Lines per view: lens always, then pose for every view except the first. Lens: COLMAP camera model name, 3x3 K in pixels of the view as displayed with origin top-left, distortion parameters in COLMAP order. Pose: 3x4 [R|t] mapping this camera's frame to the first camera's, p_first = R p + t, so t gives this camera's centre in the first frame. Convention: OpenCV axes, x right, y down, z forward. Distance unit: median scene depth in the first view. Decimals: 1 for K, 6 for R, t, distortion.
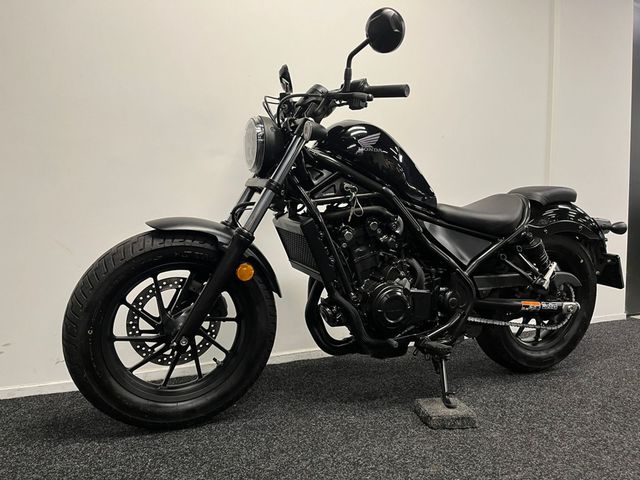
lens RADIAL K [[483.1, 0, 320.0], [0, 483.1, 240.0], [0, 0, 1]] dist [-0.002363, -0.001718]
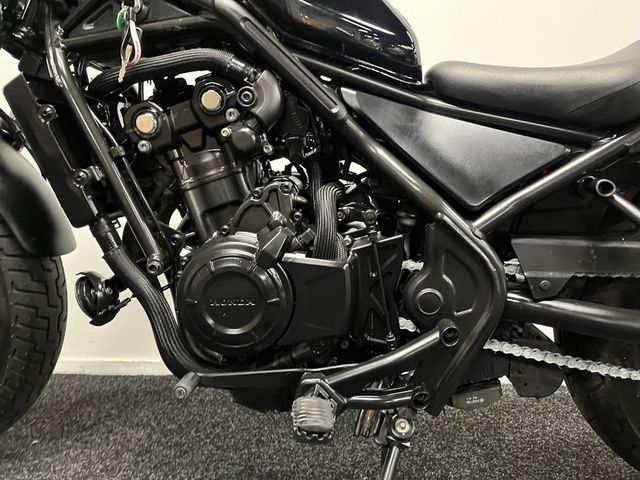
lens RADIAL K [[489.3, 0, 320.0], [0, 489.3, 240.0], [0, 0, 1]] dist [0.003990, -0.008157]
pose [[0.895973, 0.043743, -0.441949, 0.387767], [-0.032725, 0.998935, 0.032527, 0.074858], [0.442901, -0.014680, 0.896450, 0.648579]]
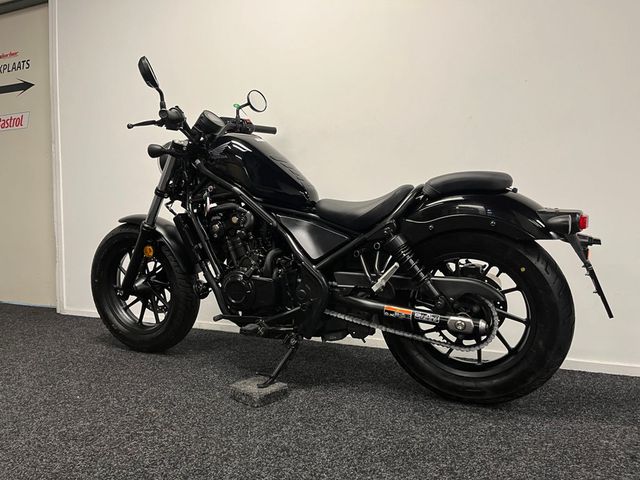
lens RADIAL K [[483.1, 0, 320.0], [0, 483.1, 240.0], [0, 0, 1]] dist [-0.002363, -0.001718]
pose [[0.663405, 0.030063, -0.747656, 1.130441], [-0.026526, 0.999509, 0.016653, -0.005723], [0.747790, 0.008785, 0.663877, 0.363017]]
